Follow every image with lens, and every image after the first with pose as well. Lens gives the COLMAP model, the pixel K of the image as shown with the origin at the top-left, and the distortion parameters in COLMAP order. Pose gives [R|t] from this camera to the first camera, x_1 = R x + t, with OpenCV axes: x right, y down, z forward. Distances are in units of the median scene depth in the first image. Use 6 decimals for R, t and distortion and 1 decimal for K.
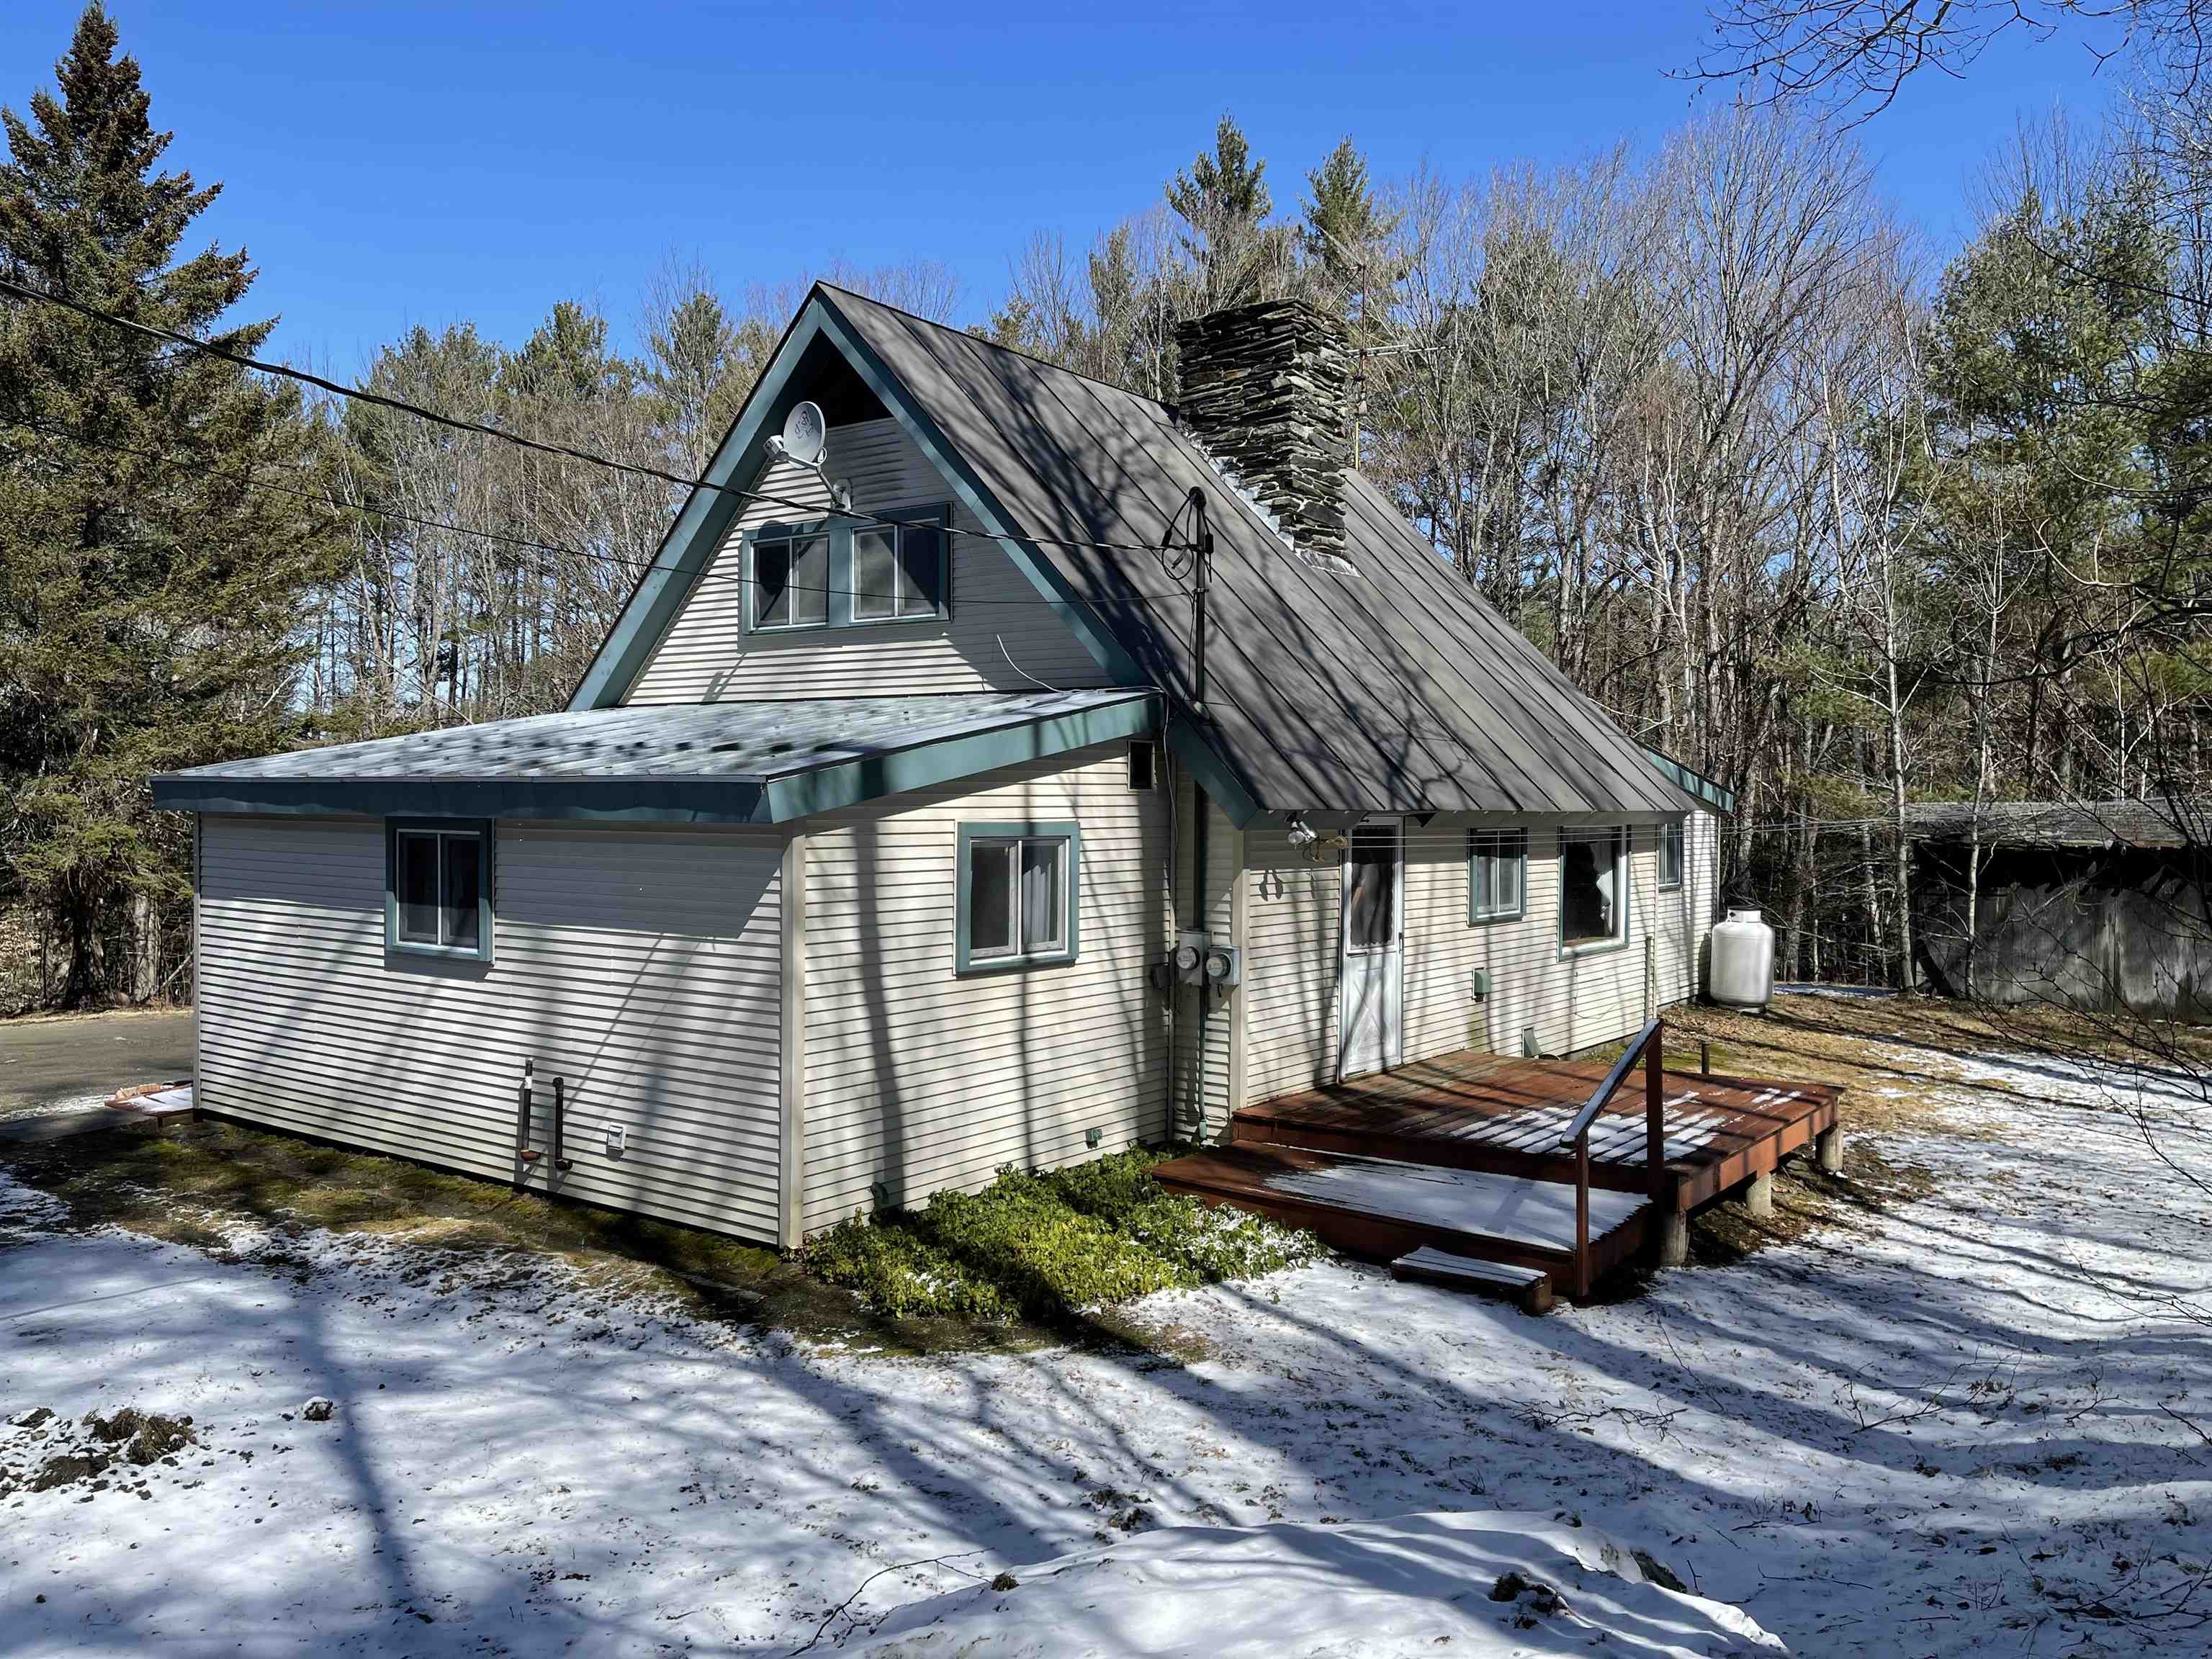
lens RADIAL K [[1741.8, 0, 1106.0], [0, 1741.8, 829.5], [0, 0, 1]] dist [0.052050, 0.002086]
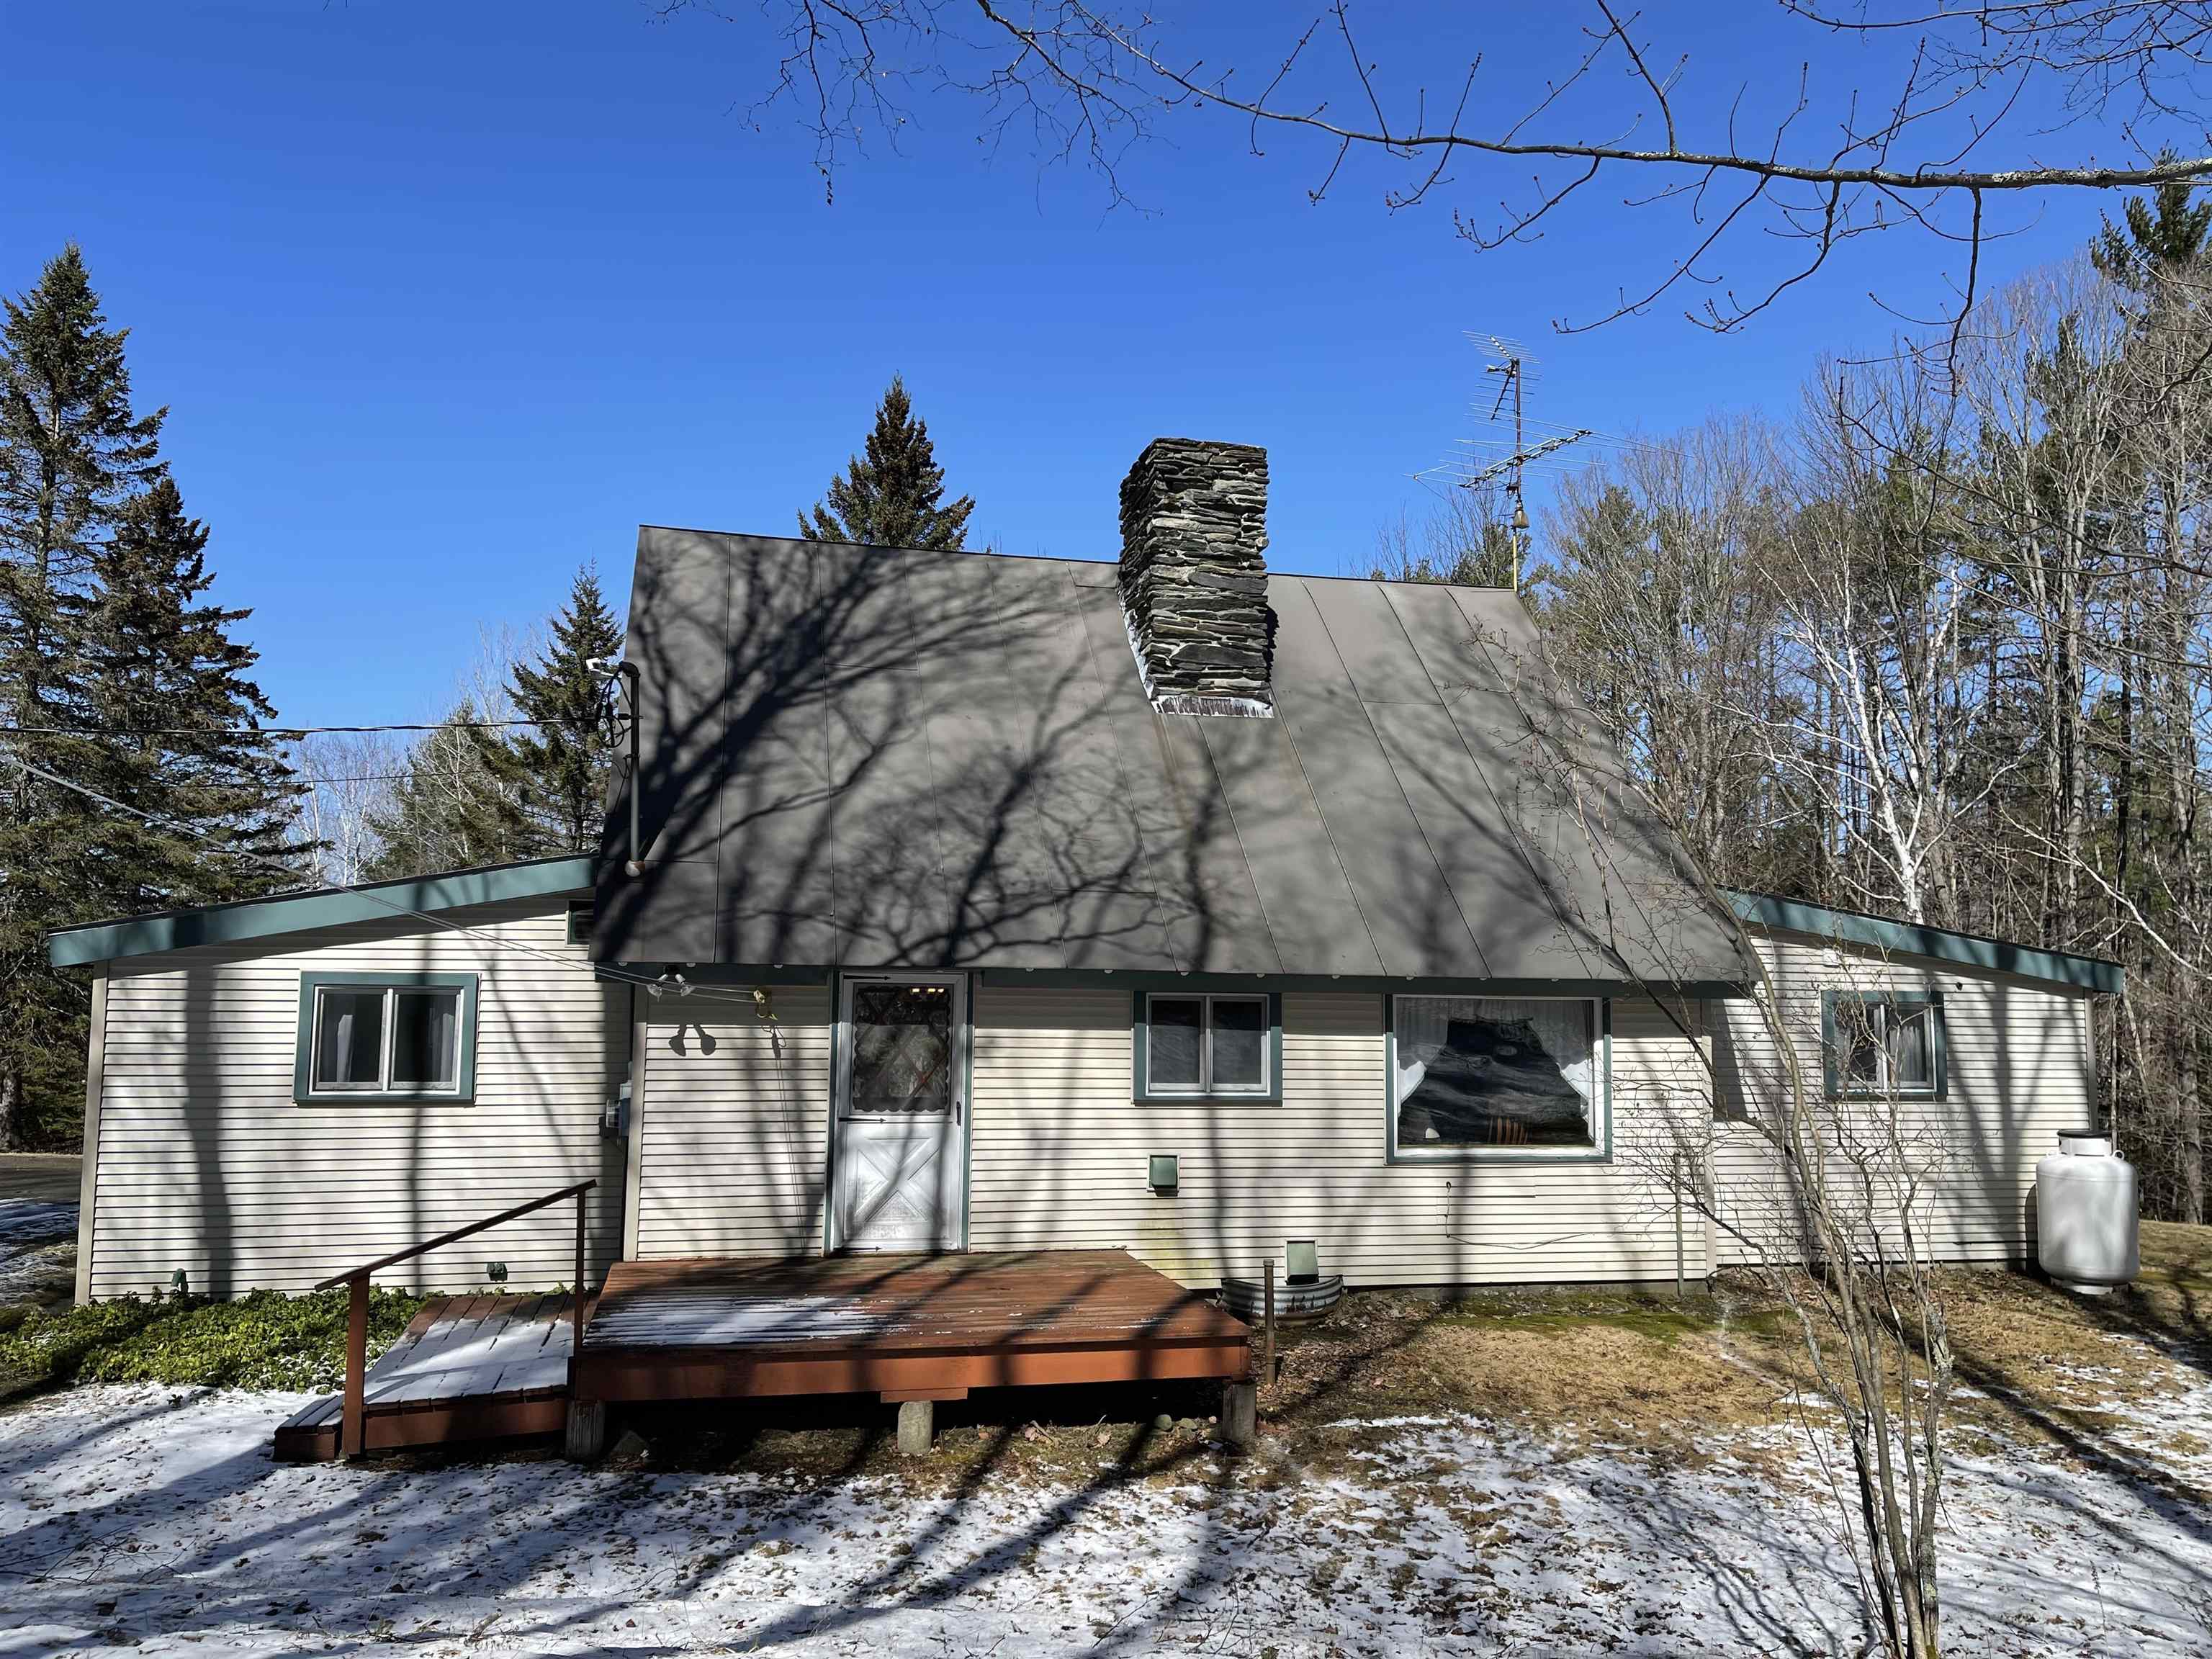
lens RADIAL K [[1661.5, 0, 1106.0], [0, 1661.5, 829.5], [0, 0, 1]] dist [0.041933, -0.000324]
pose [[0.744875, -0.052404, -0.665142, 1.024313], [-0.020950, 0.994582, -0.101820, 0.004570], [0.666875, 0.089778, 0.739742, 0.484467]]
